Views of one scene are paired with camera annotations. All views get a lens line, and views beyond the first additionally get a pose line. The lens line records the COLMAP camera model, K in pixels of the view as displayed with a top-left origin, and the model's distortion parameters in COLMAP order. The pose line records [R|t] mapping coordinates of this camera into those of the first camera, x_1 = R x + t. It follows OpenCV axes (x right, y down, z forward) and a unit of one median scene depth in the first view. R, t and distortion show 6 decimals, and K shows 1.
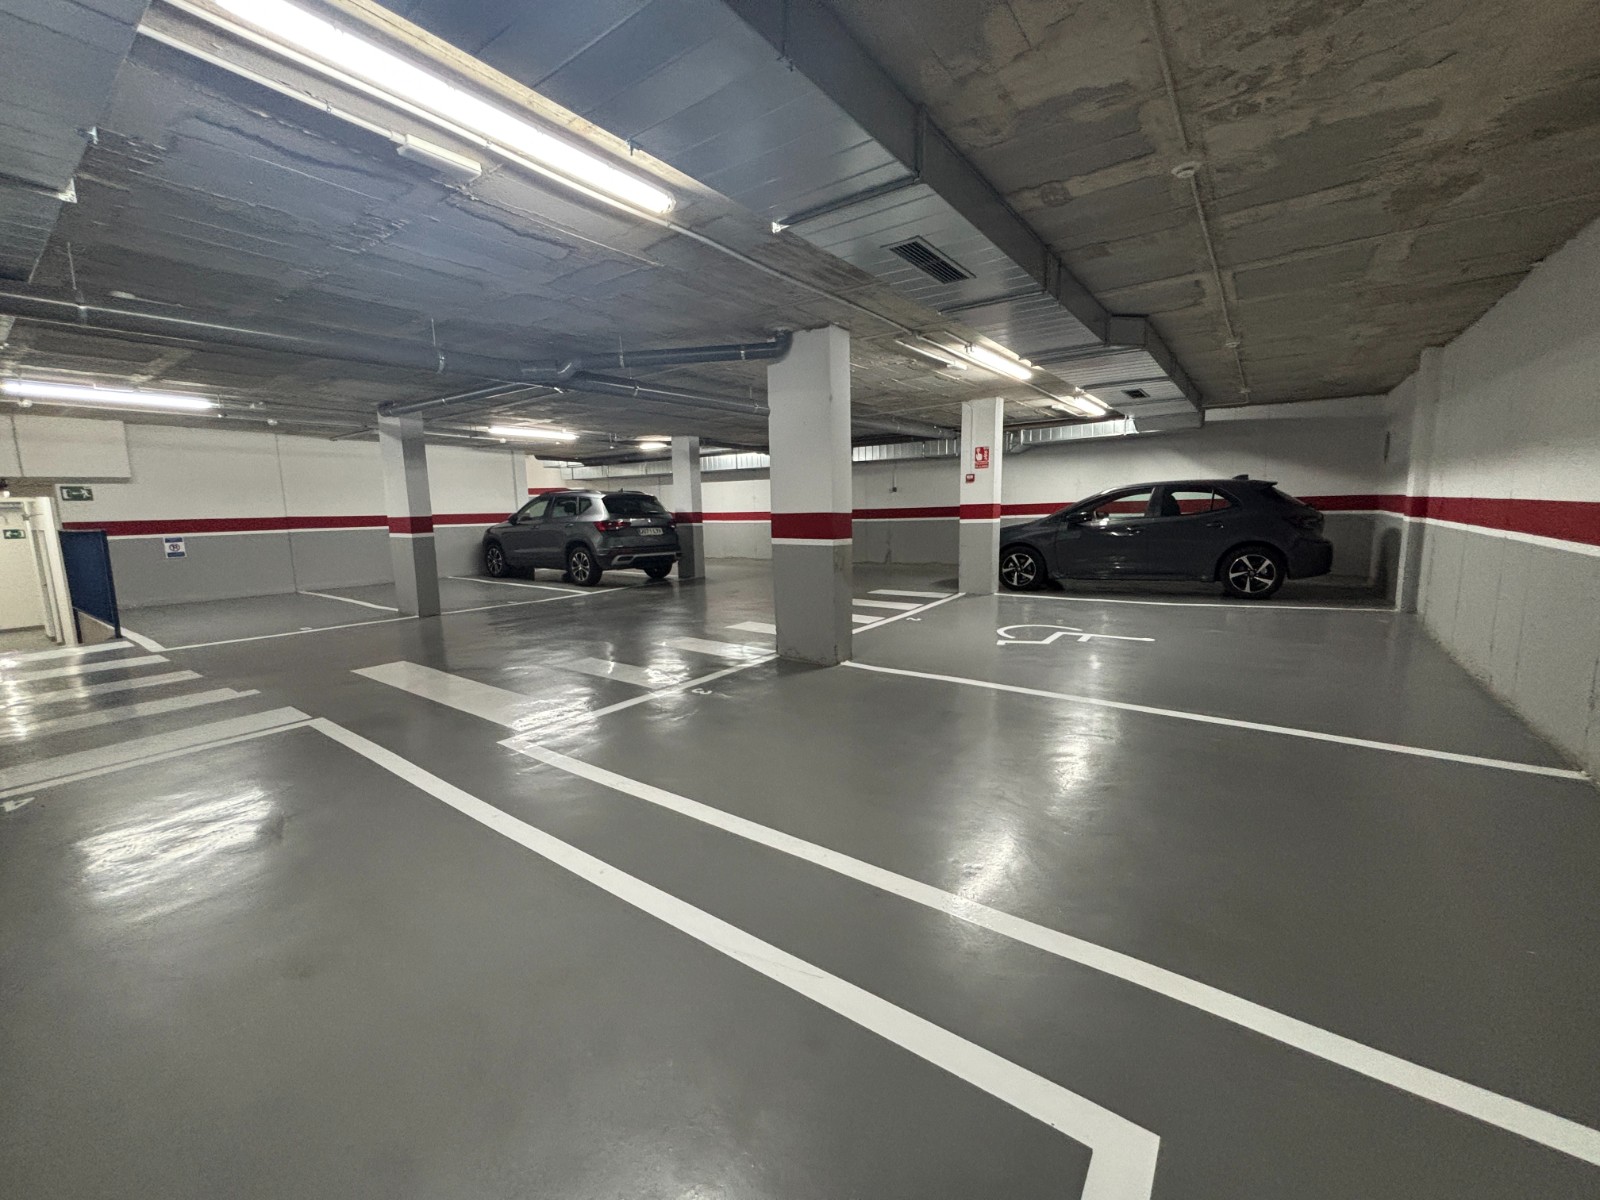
lens RADIAL K [[638.5, 0, 800.0], [0, 638.5, 600.0], [0, 0, 1]] dist [0.011358, -0.000016]
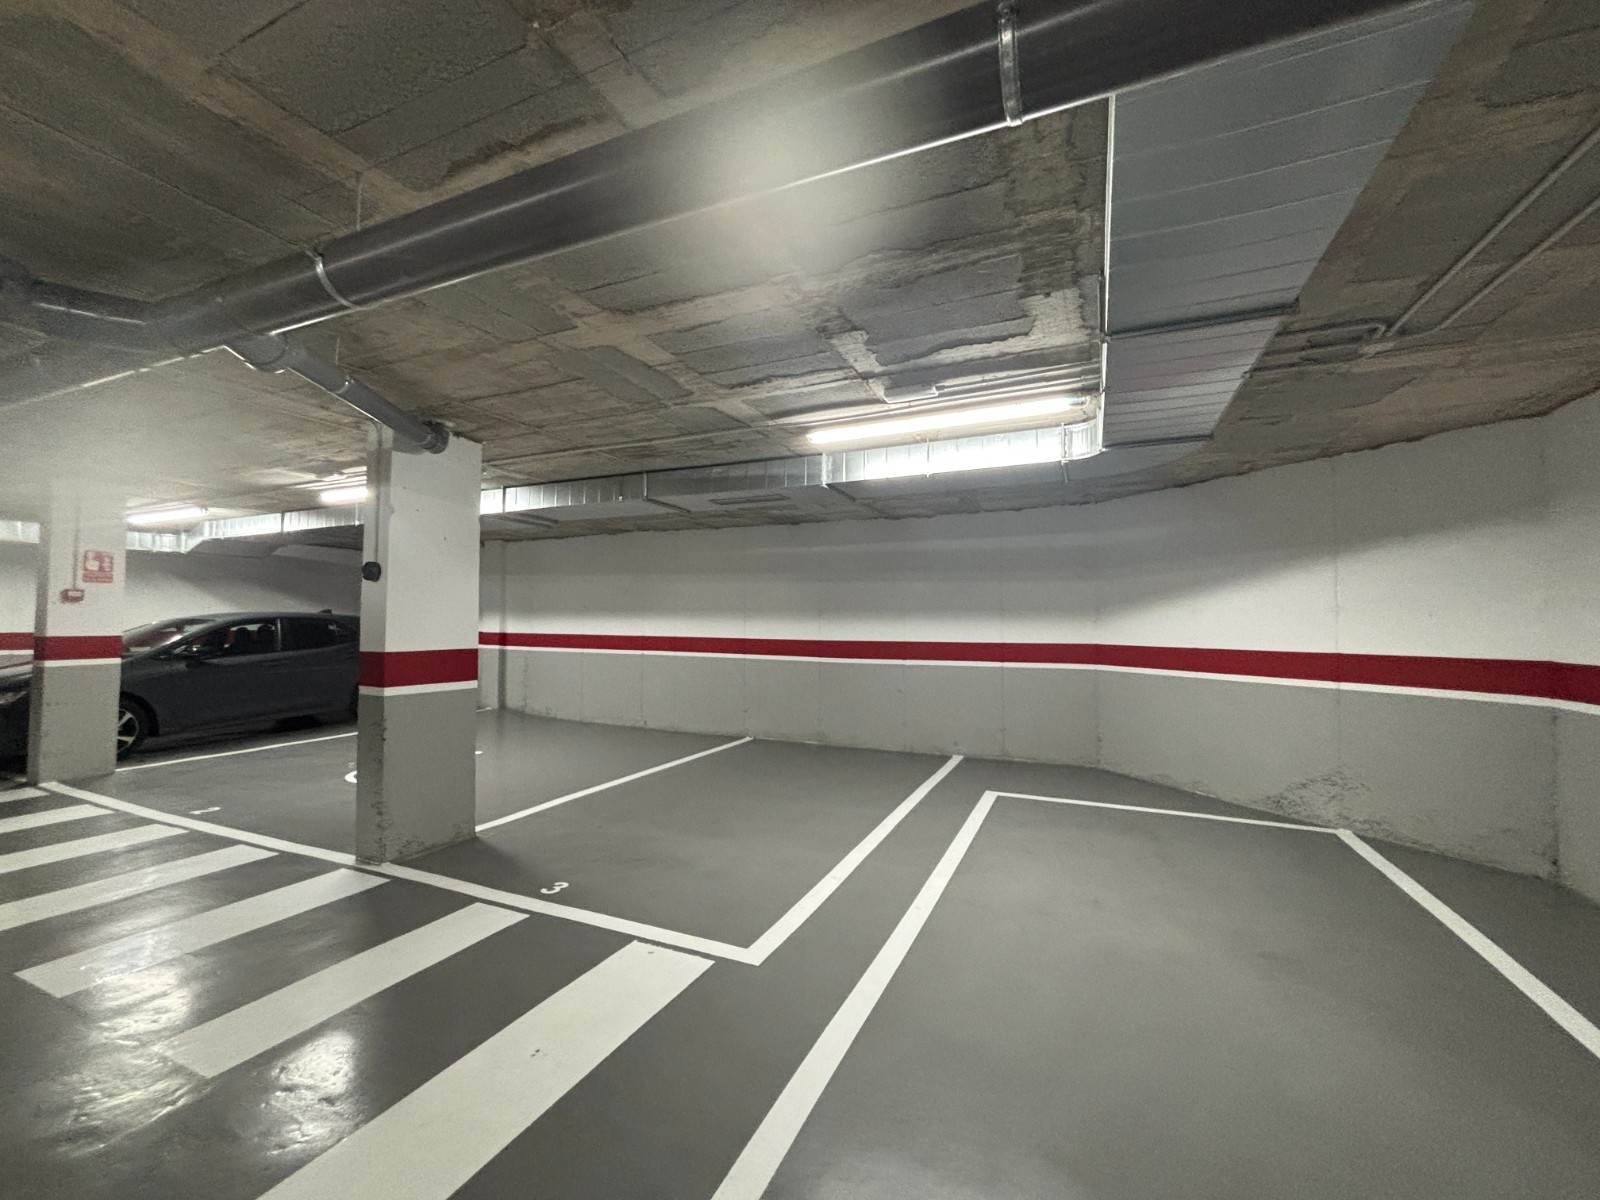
lens RADIAL K [[638.5, 0, 800.0], [0, 638.5, 600.0], [0, 0, 1]] dist [0.011358, -0.000016]
pose [[-0.218568, 0.052227, 0.974423, -0.716437], [0.136279, 0.990415, -0.022517, -0.103873], [-0.966259, 0.127872, -0.223591, 0.629369]]
